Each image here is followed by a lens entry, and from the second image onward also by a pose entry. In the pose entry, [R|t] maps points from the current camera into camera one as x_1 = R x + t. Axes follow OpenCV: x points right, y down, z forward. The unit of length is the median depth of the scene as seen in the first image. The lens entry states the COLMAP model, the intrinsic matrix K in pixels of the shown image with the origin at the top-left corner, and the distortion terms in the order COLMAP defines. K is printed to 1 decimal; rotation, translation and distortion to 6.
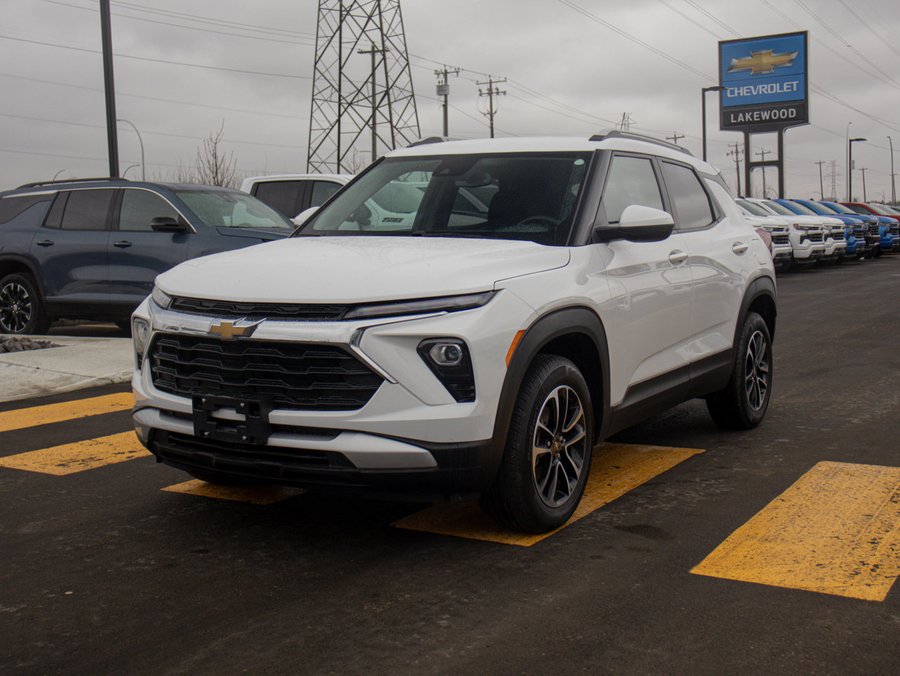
lens RADIAL K [[1198.3, 0, 450.0], [0, 1198.3, 338.0], [0, 0, 1]] dist [0.002473, 0.013079]
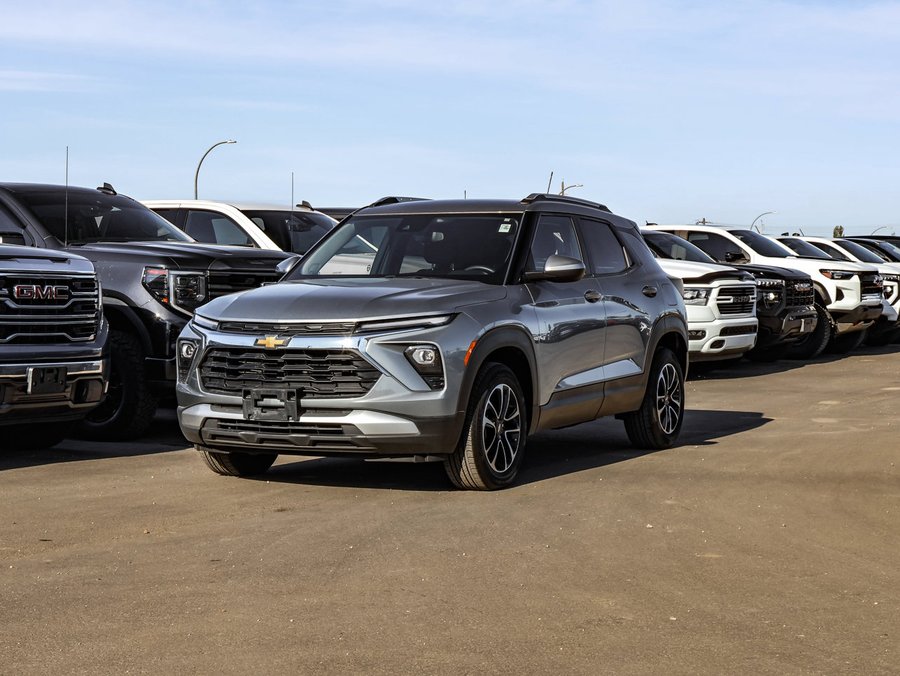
lens RADIAL K [[1741.0, 0, 450.0], [0, 1741.0, 338.0], [0, 0, 1]] dist [0.048857, 0.054967]
pose [[0.997486, -0.004367, 0.070727, -0.116192], [0.008791, 0.998015, -0.062354, 0.118008], [-0.070314, 0.062819, 0.995545, -1.062615]]
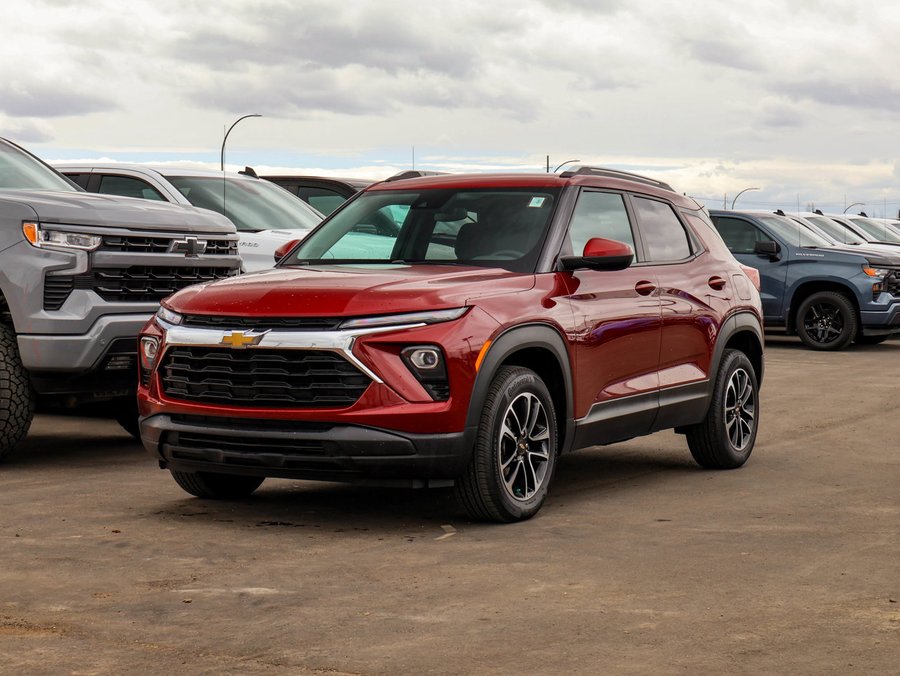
lens RADIAL K [[1741.0, 0, 450.0], [0, 1741.0, 338.0], [0, 0, 1]] dist [0.048857, 0.054967]
pose [[0.999924, 0.002411, 0.012073, 0.001055], [-0.001662, 0.998095, -0.061670, 0.094296], [-0.012199, 0.061645, 0.998024, -0.684899]]
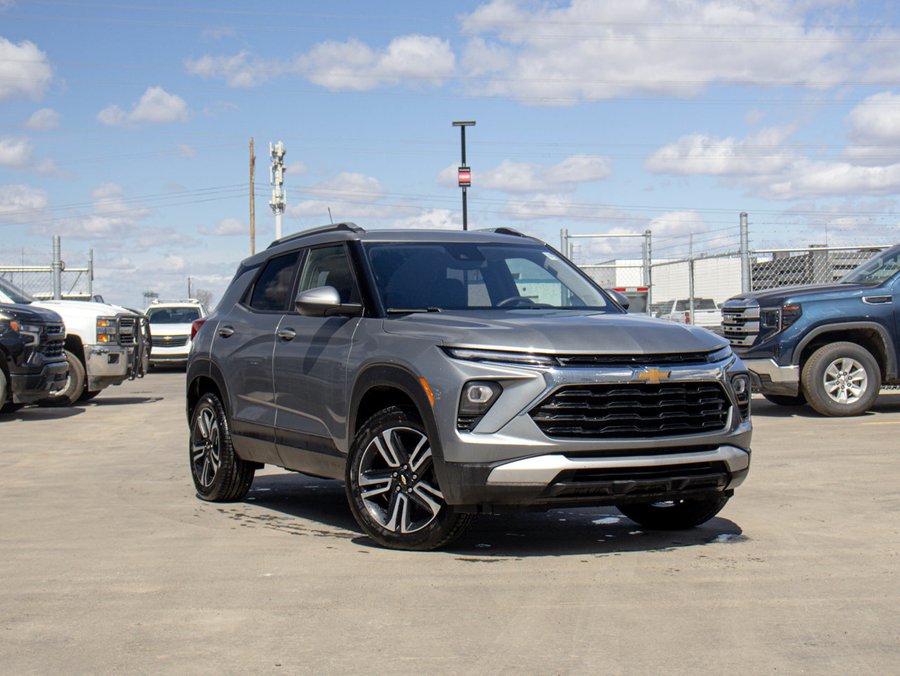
lens RADIAL K [[1741.0, 0, 450.0], [0, 1741.0, 338.0], [0, 0, 1]] dist [0.048857, 0.054967]
pose [[0.477321, -0.007464, 0.878698, -1.859314], [0.097874, 0.994193, -0.044721, 0.015167], [-0.873262, 0.107348, 0.475280, 0.307385]]
